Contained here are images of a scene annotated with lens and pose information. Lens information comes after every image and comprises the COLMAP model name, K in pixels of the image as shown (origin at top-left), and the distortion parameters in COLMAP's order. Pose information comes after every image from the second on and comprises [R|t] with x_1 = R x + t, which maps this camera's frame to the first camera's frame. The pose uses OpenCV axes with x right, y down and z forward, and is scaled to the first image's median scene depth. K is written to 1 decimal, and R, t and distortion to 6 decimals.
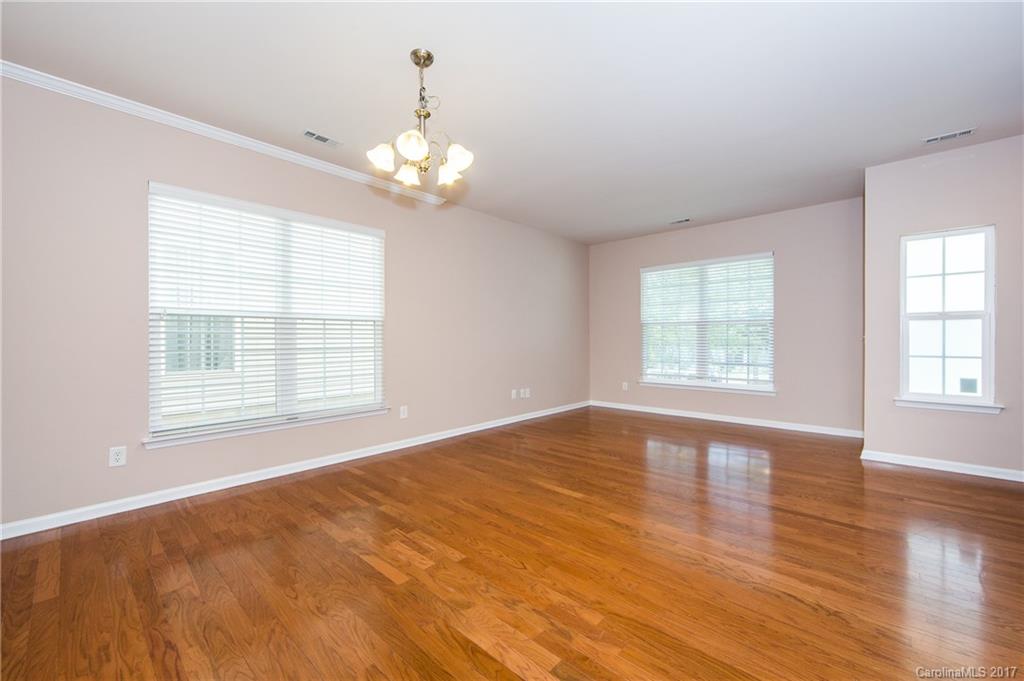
lens RADIAL K [[406.8, 0, 509.9], [0, 406.8, 339.1], [0, 0, 1]] dist [-0.003117, 0.000016]
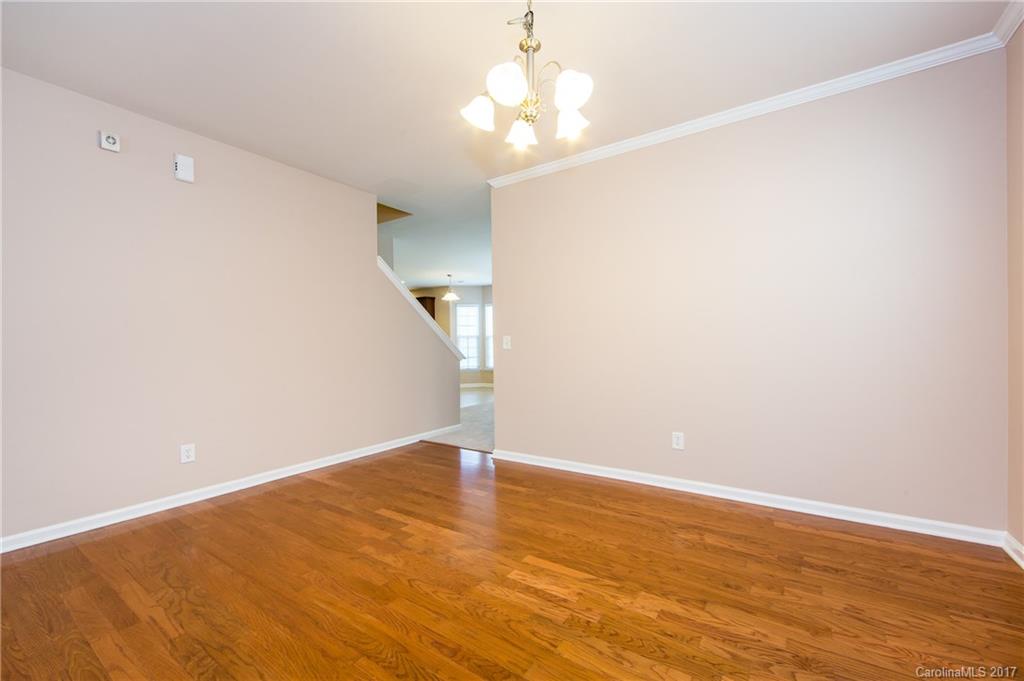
lens RADIAL K [[406.8, 0, 522.9], [0, 406.8, 345.8], [0, 0, 1]] dist [-0.003117, 0.000016]
pose [[-0.984875, 0.016810, -0.172446, -0.074622], [0.017124, 0.999853, -0.000330, 0.023117], [0.172415, -0.003278, -0.985019, 2.124869]]
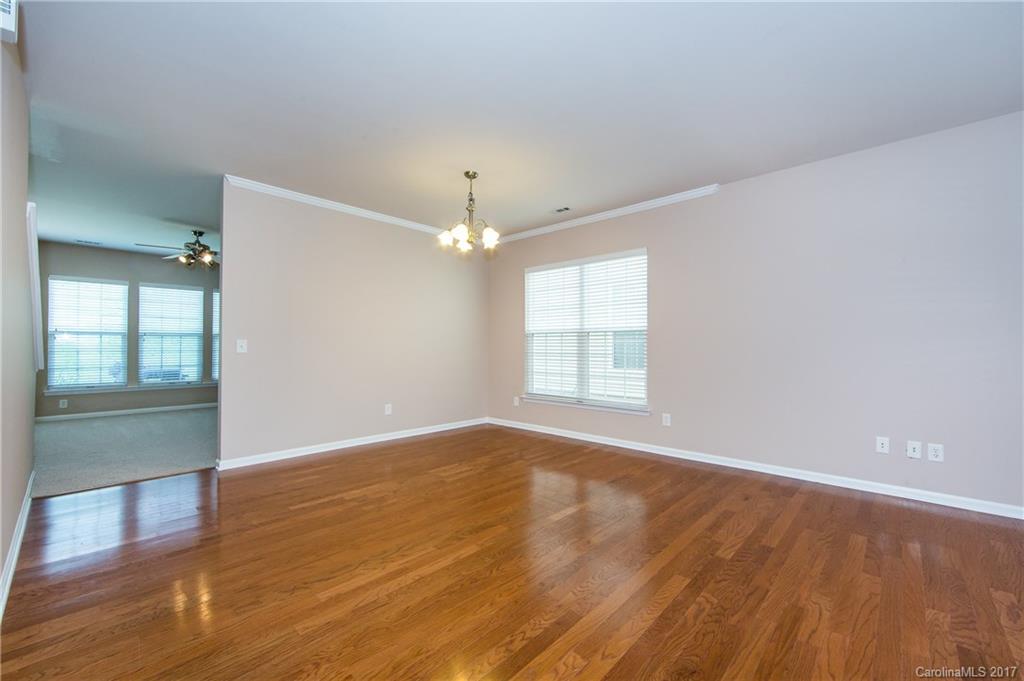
lens RADIAL K [[406.8, 0, 514.5], [0, 406.8, 339.8], [0, 0, 1]] dist [-0.003117, 0.000016]
pose [[0.008123, -0.015456, -0.999848, 1.714579], [-0.004142, 0.999871, -0.015490, -0.002744], [0.999958, 0.004267, 0.008058, 1.414896]]
